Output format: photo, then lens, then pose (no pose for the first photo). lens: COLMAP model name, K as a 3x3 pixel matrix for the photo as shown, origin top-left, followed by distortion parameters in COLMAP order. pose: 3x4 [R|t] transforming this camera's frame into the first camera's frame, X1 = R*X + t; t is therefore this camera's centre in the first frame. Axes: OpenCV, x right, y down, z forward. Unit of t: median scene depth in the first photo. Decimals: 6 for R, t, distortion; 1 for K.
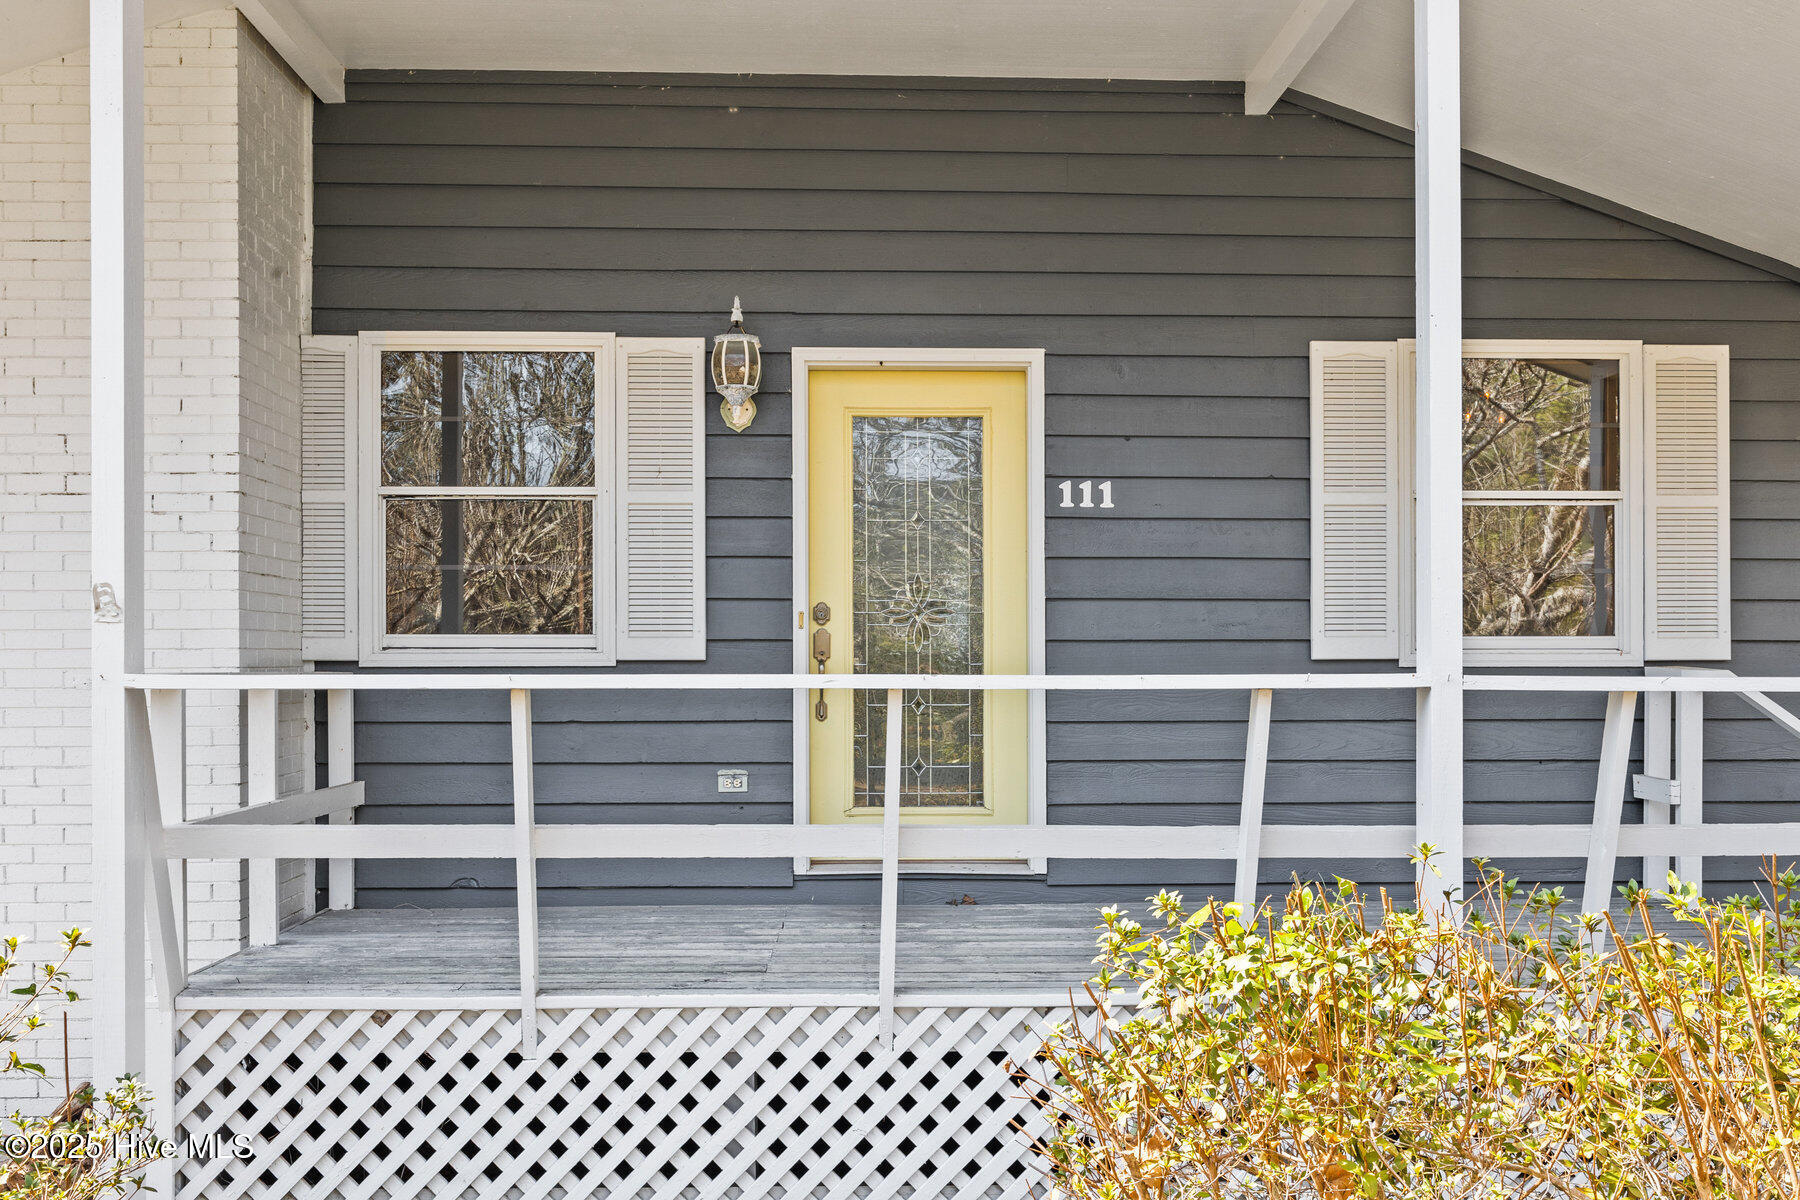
lens RADIAL K [[1835.6, 0, 900.0], [0, 1835.6, 600.0], [0, 0, 1]] dist [0.000041, 0.000194]
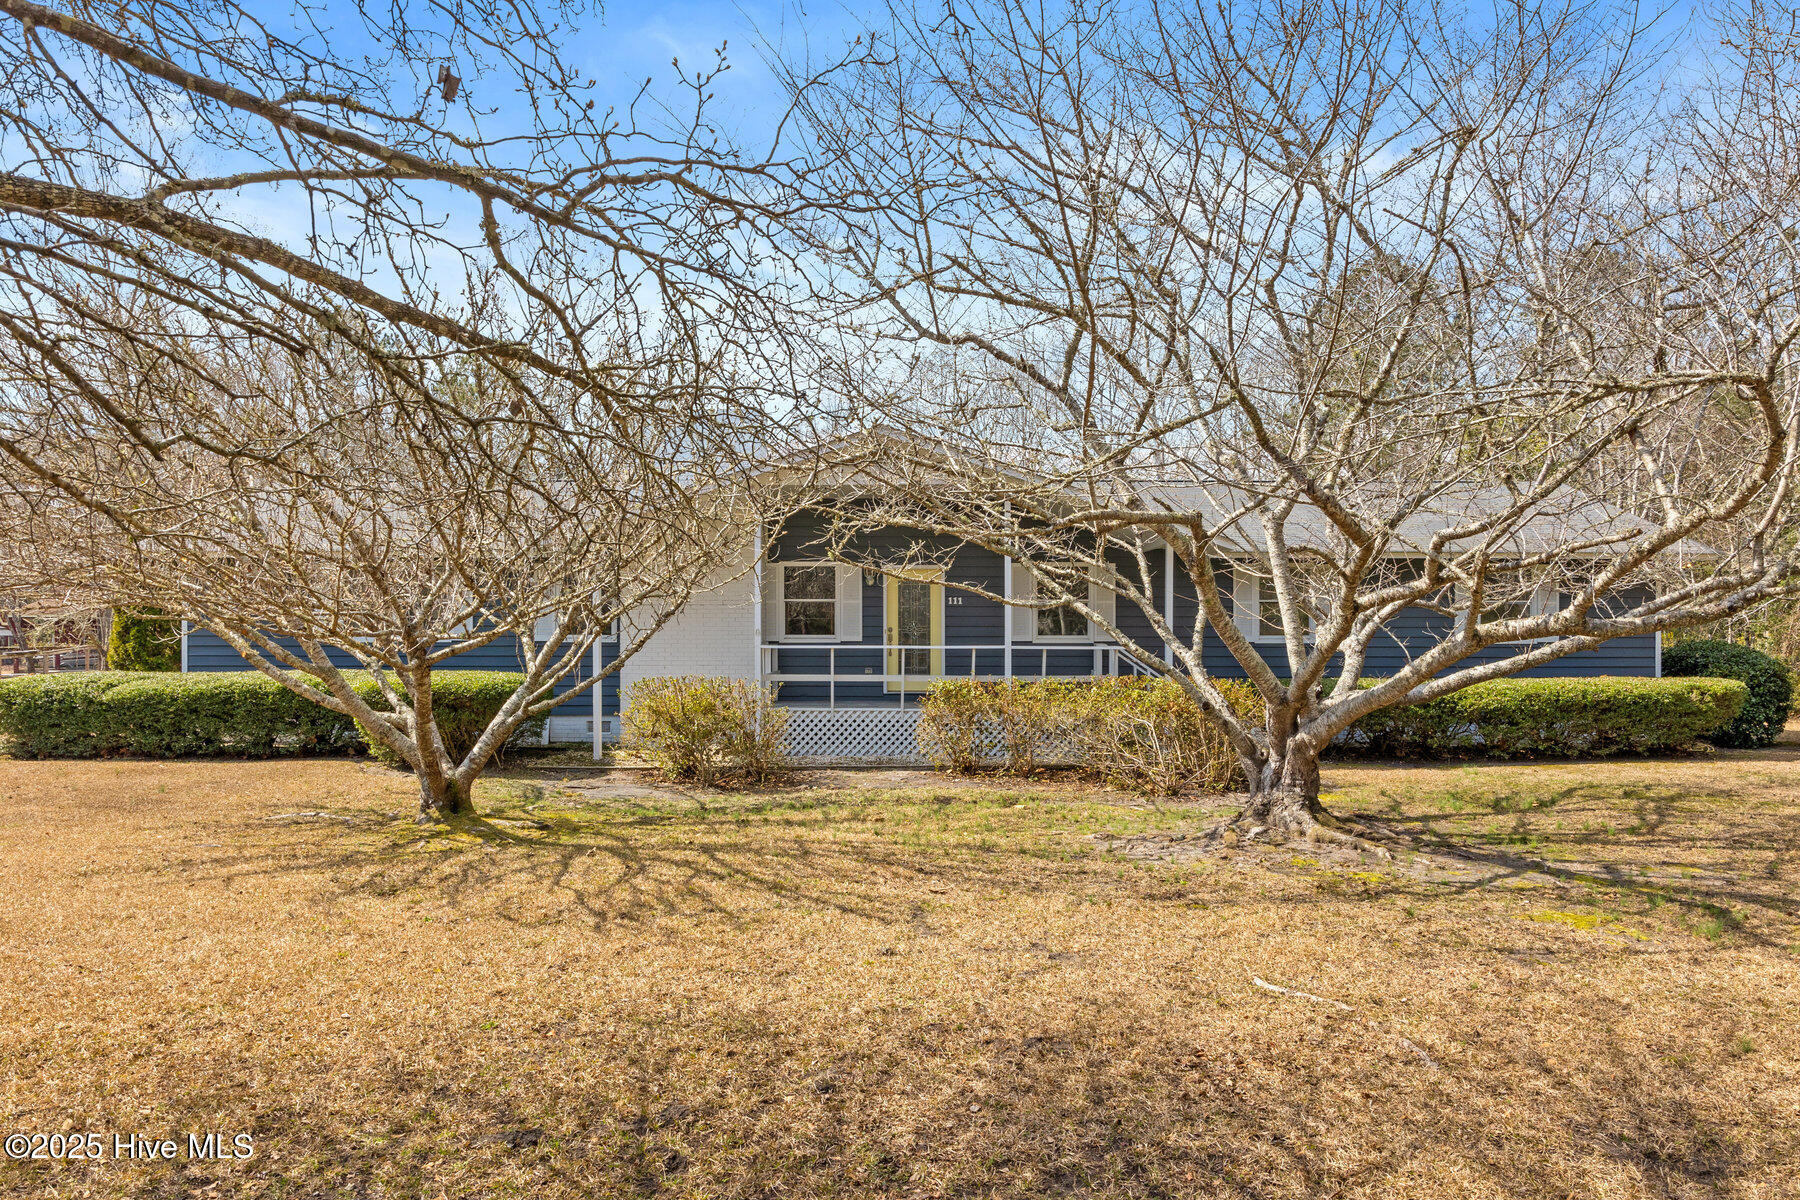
lens RADIAL K [[1342.6, 0, 900.0], [0, 1342.6, 600.0], [0, 0, 1]] dist [0.000008, -0.000022]
pose [[0.999090, 0.000940, -0.042646, 0.114804], [-0.000413, 0.999924, 0.012346, -0.104120], [0.042654, -0.012317, 0.999014, -2.139258]]
